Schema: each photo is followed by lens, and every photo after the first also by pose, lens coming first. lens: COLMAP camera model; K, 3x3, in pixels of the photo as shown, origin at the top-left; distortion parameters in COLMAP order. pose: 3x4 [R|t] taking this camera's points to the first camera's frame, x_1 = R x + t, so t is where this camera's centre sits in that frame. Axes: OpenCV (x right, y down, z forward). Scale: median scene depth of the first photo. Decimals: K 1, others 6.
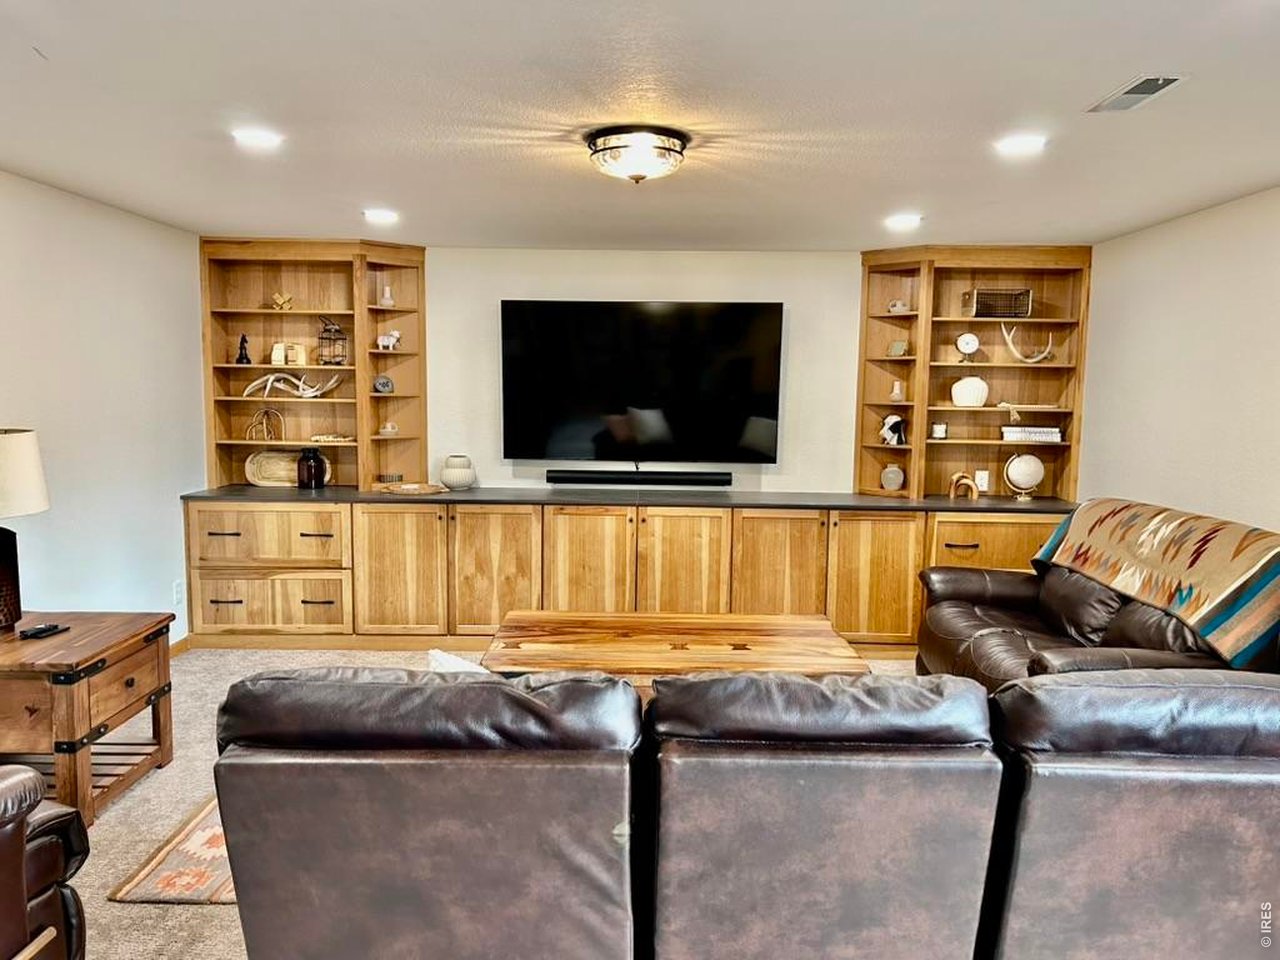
lens RADIAL K [[969.3, 0, 640.0], [0, 969.3, 480.0], [0, 0, 1]] dist [0.088149, -0.089201]
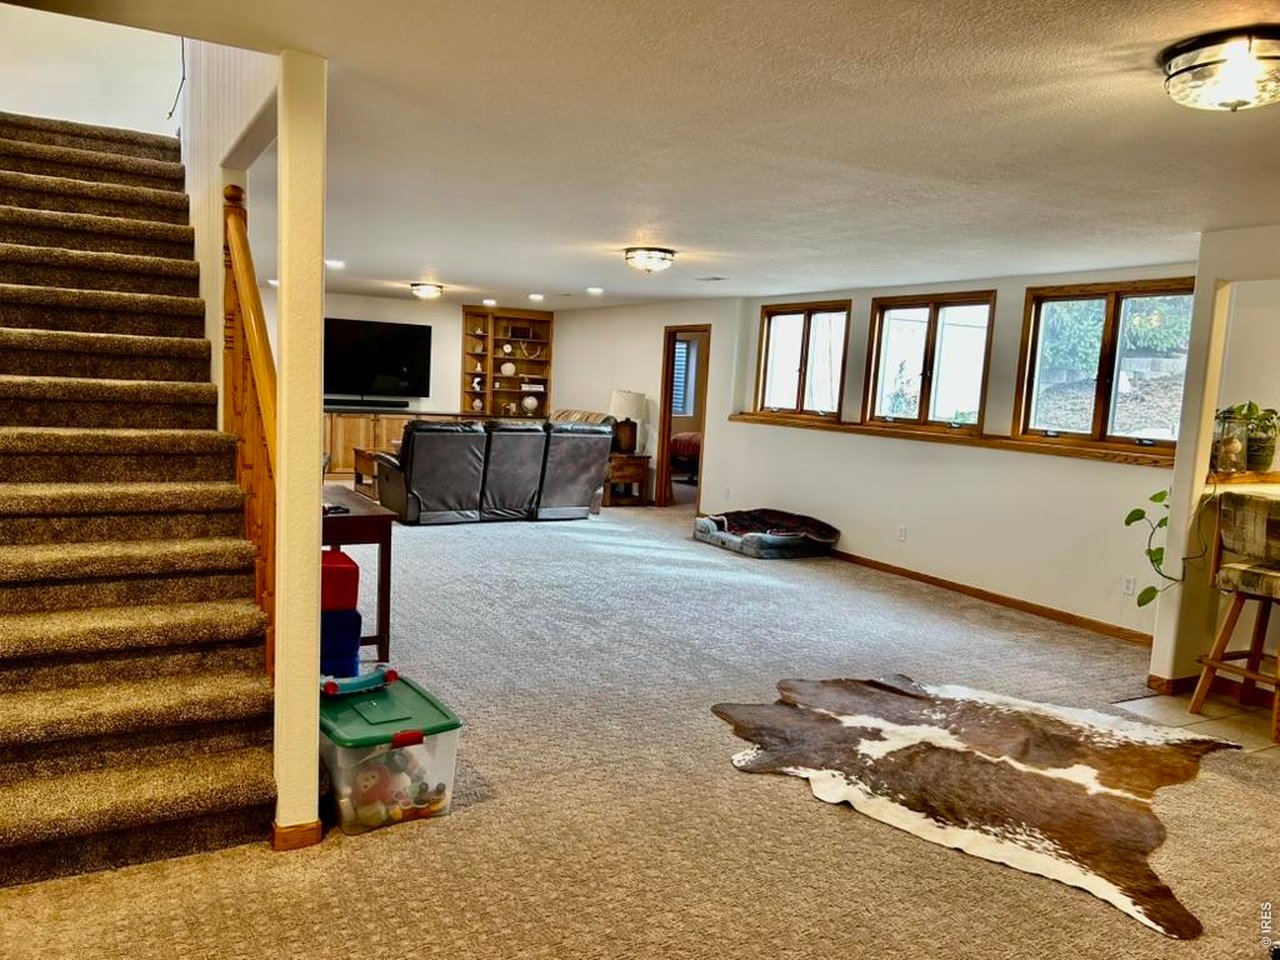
lens RADIAL K [[948.9, 0, 640.0], [0, 948.9, 480.0], [0, 0, 1]] dist [0.200914, -0.081008]
pose [[0.863419, -0.027523, 0.503737, -0.567895], [0.012671, 0.999379, 0.032886, 0.108165], [-0.504329, -0.022012, 0.863231, -1.180429]]
